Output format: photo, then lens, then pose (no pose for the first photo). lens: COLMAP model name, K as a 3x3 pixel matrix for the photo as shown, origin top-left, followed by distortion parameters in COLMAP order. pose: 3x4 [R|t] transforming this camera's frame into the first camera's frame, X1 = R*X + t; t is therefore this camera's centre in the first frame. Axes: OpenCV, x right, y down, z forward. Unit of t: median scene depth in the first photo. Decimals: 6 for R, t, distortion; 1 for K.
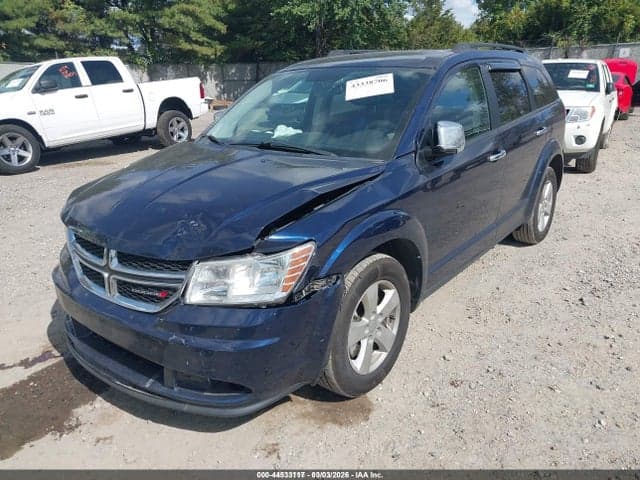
lens RADIAL K [[524.6, 0, 320.0], [0, 524.6, 240.0], [0, 0, 1]] dist [0.009124, -0.004164]
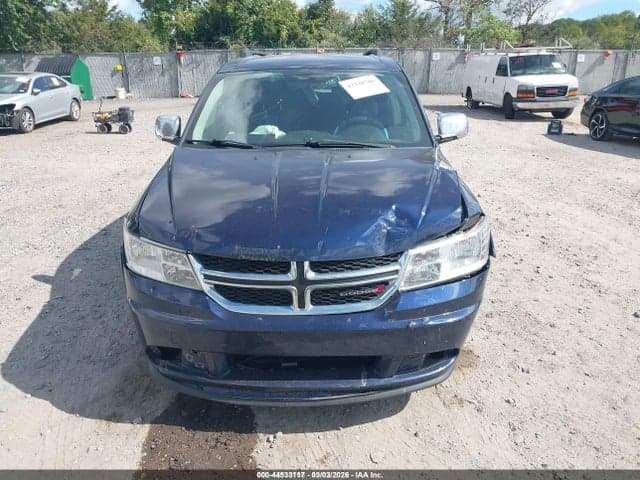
lens RADIAL K [[524.6, 0, 320.0], [0, 524.6, 240.0], [0, 0, 1]] dist [0.009124, -0.004164]
pose [[0.797120, -0.171429, 0.578975, -0.254843], [0.170227, 0.983760, 0.056918, -0.018464], [-0.579330, 0.053187, 0.813356, 0.058401]]
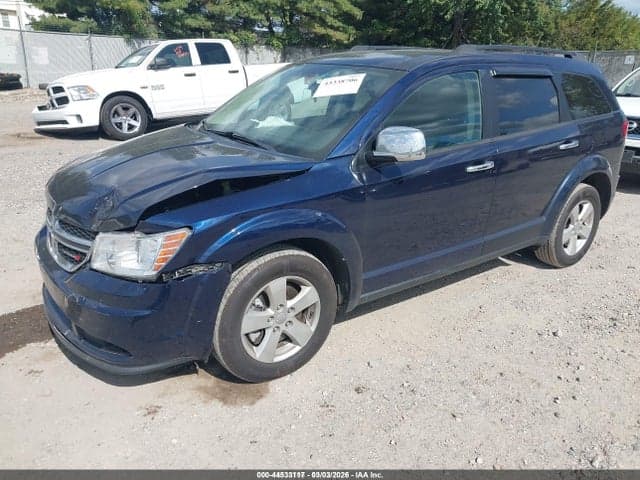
lens RADIAL K [[524.6, 0, 320.0], [0, 524.6, 240.0], [0, 0, 1]] dist [0.009124, -0.004164]
pose [[0.959622, 0.136507, -0.245949, 0.127937], [-0.130361, 0.990611, 0.041178, -0.013255], [0.249261, -0.007453, 0.968408, 0.005580]]
